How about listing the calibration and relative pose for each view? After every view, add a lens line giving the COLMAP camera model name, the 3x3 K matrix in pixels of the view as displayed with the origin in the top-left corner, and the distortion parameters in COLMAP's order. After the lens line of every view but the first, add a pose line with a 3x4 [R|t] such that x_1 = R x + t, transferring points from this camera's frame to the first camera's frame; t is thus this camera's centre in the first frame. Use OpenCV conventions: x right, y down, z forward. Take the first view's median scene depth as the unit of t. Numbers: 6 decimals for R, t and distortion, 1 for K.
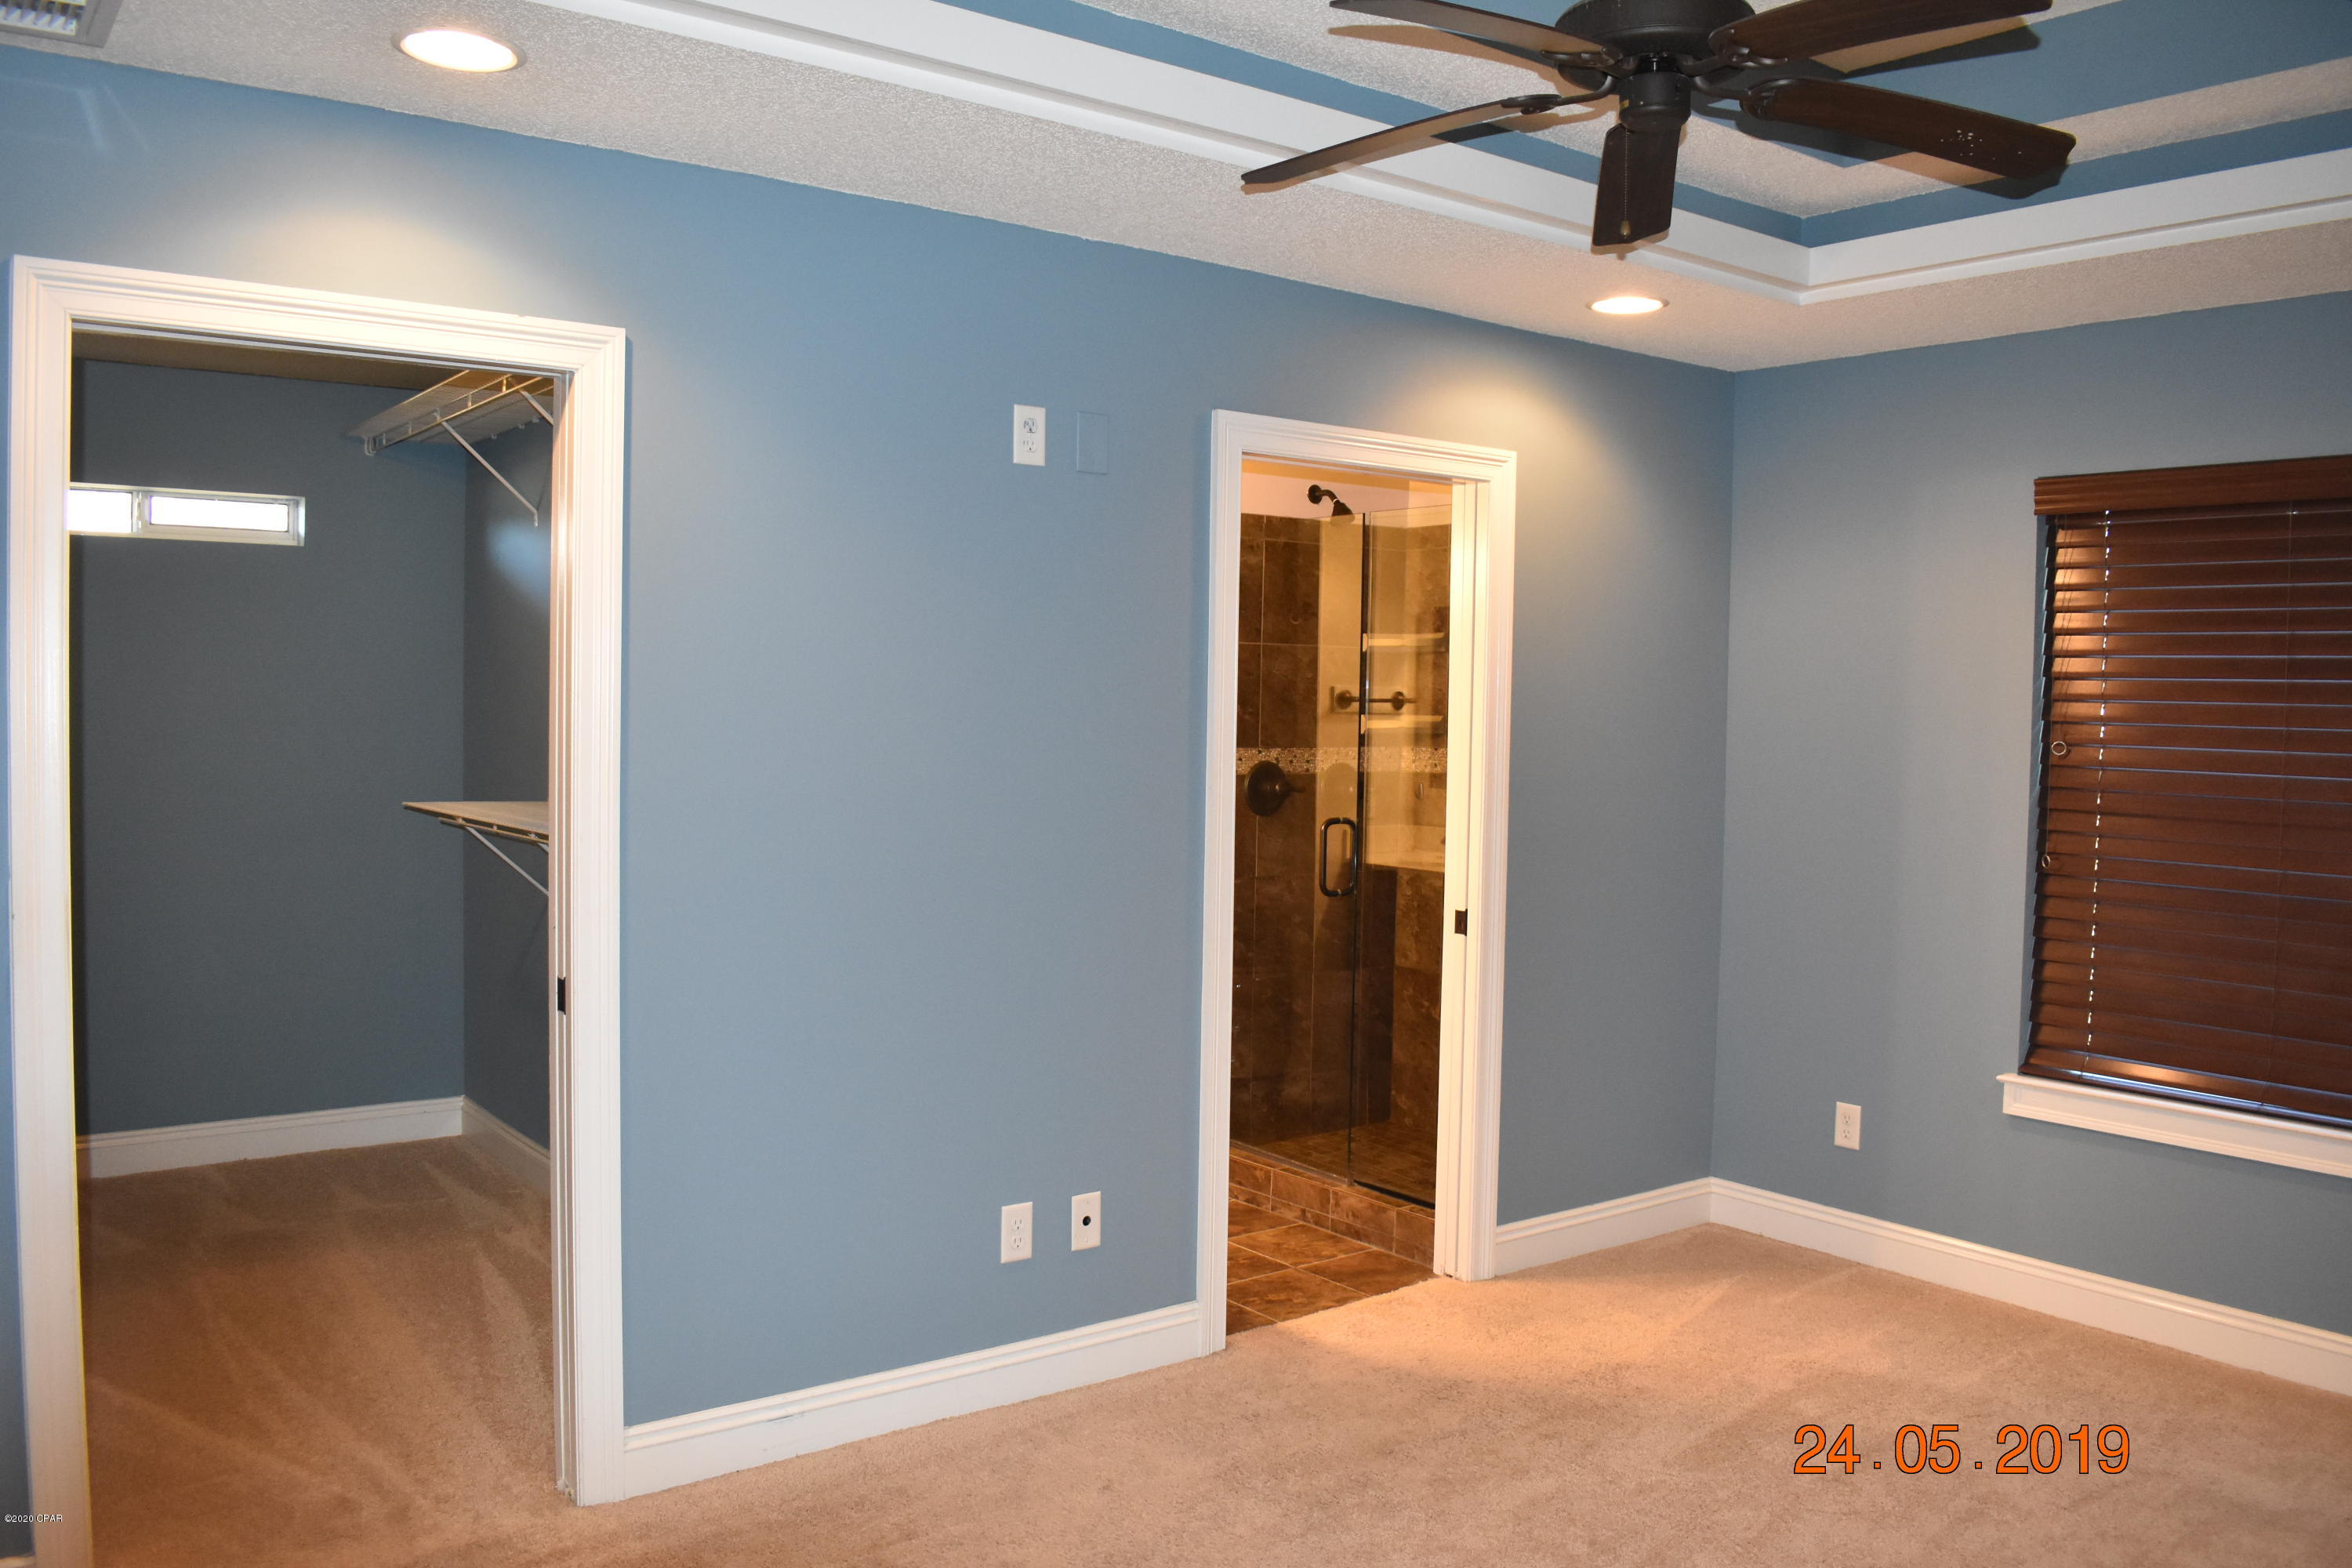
lens RADIAL K [[1873.4, 0, 1167.4], [0, 1873.4, 779.7], [0, 0, 1]] dist [-0.078111, 0.006606]
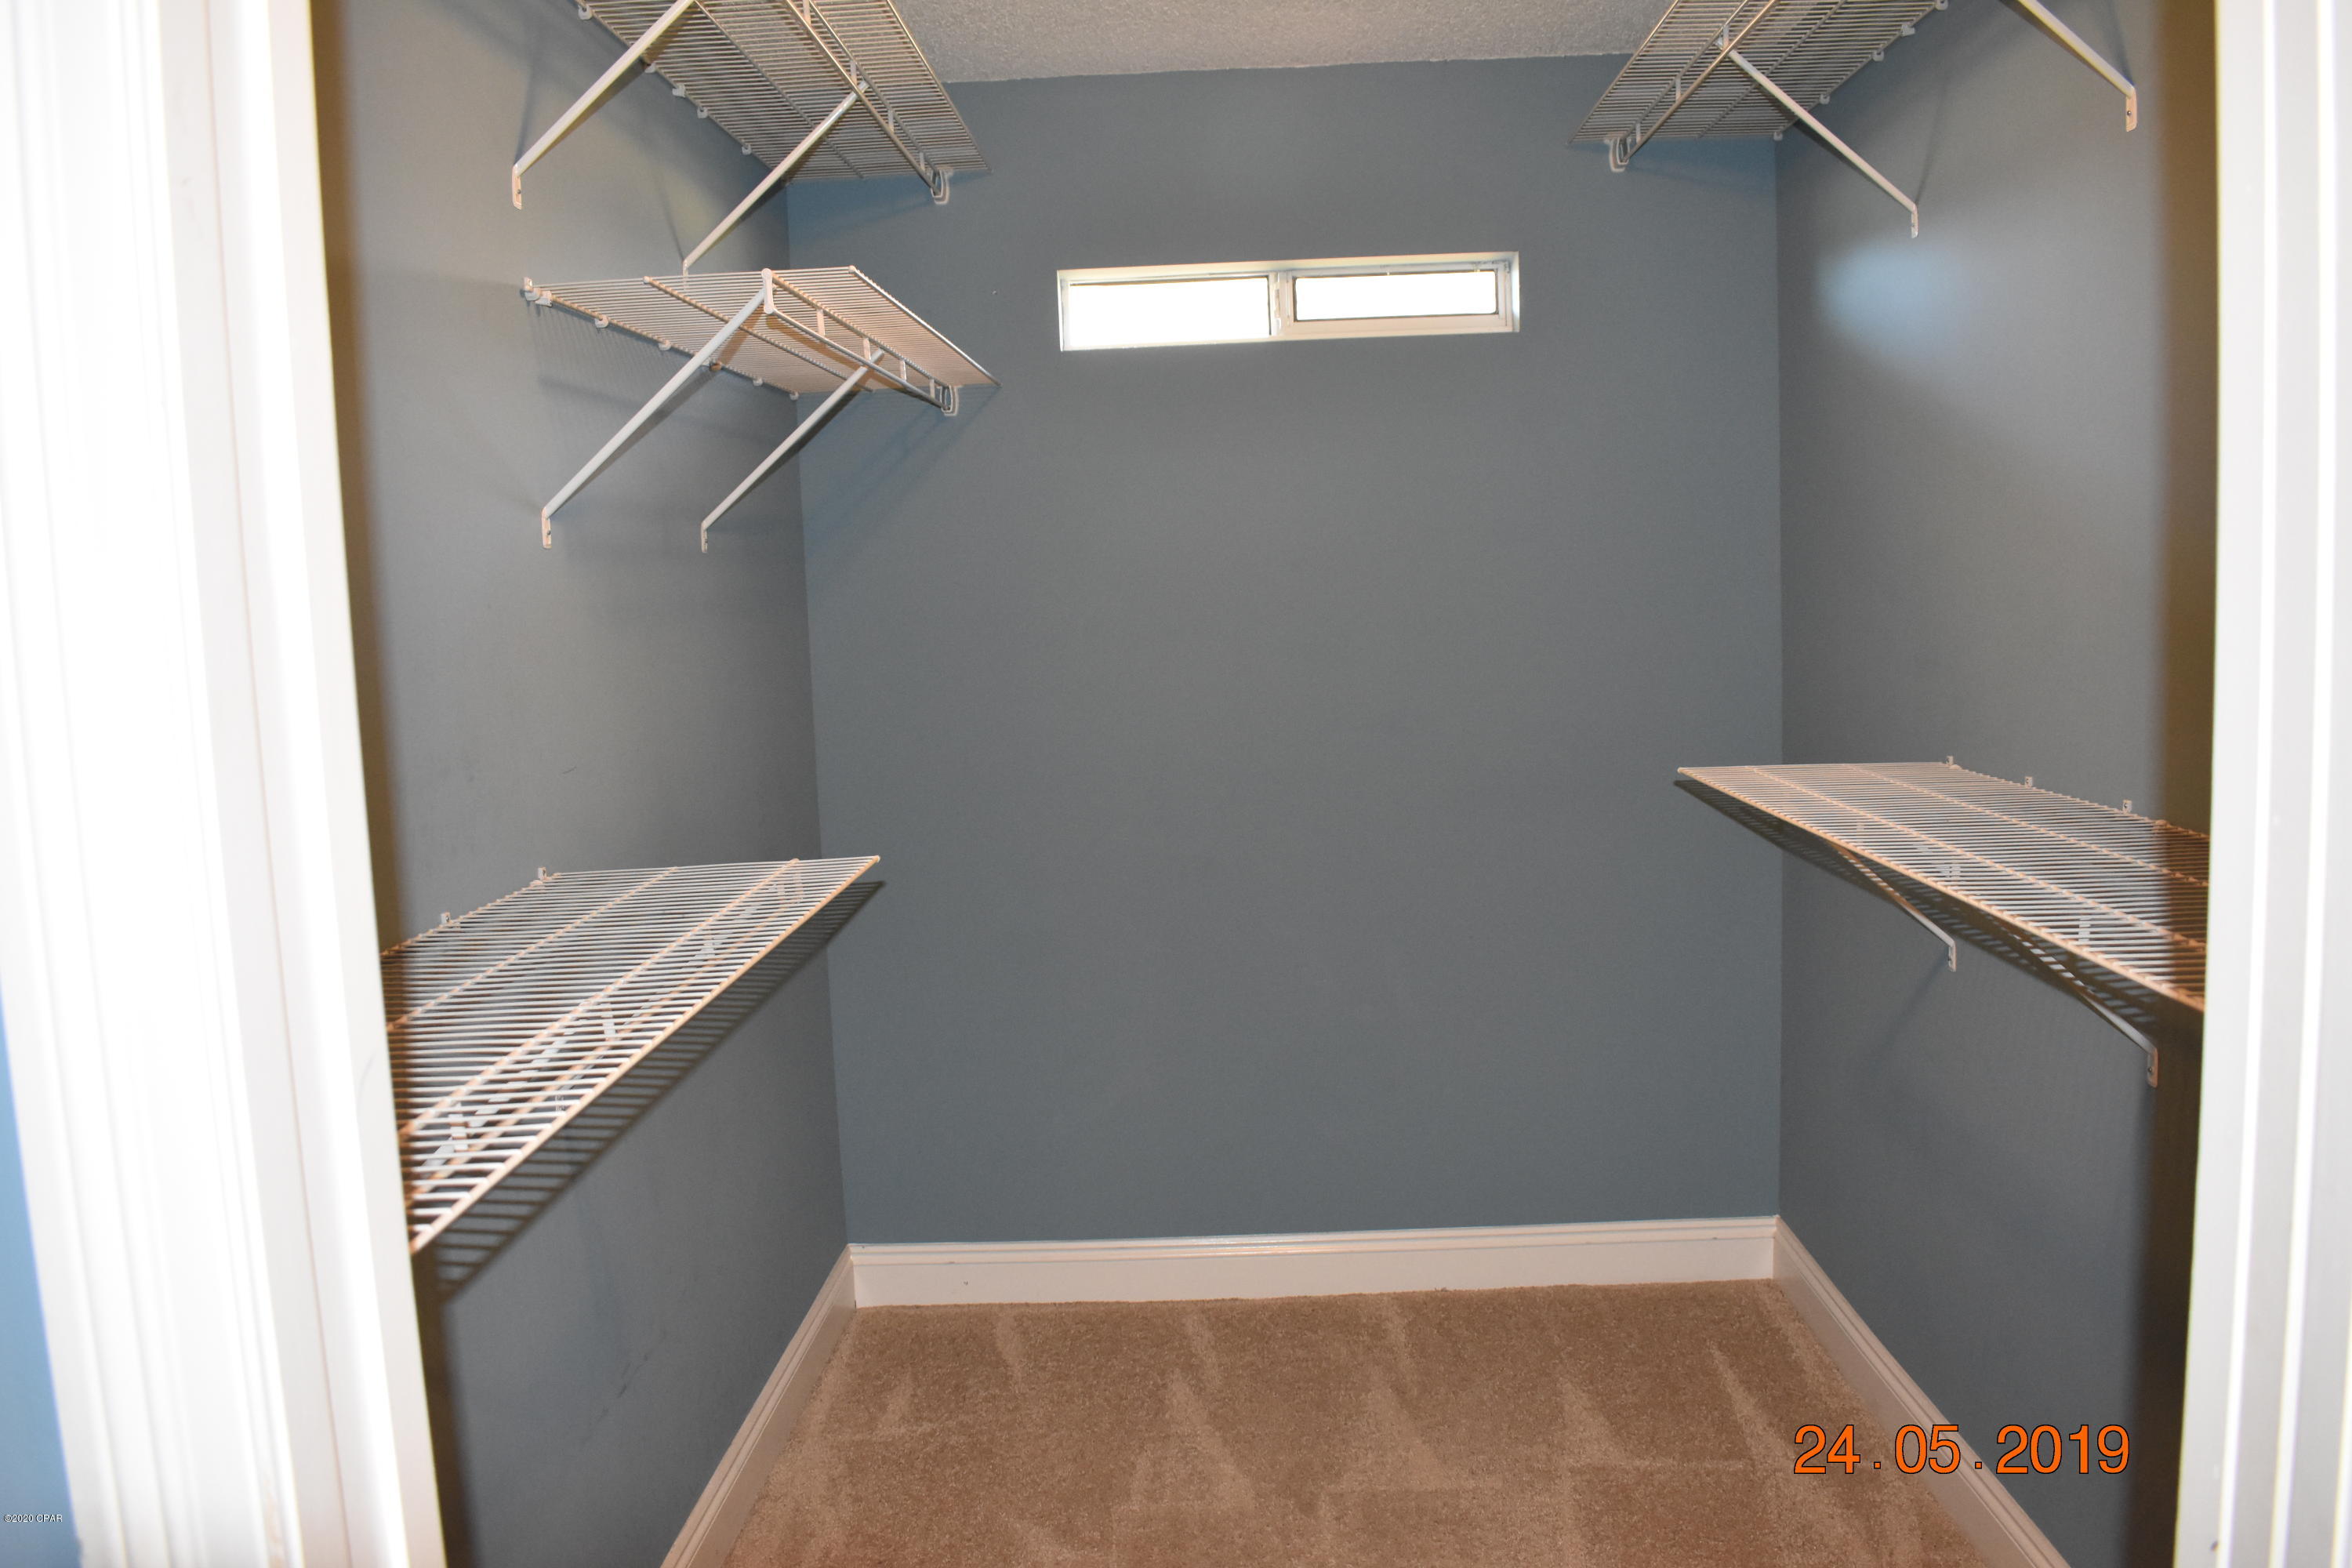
lens RADIAL K [[1873.4, 0, 1173.7], [0, 1873.4, 771.3], [0, 0, 1]] dist [-0.078111, 0.006606]
pose [[0.783141, 0.028708, -0.621181, -0.166326], [0.030718, 0.995928, 0.084754, -0.036235], [0.621085, -0.085456, 0.779070, 0.424610]]
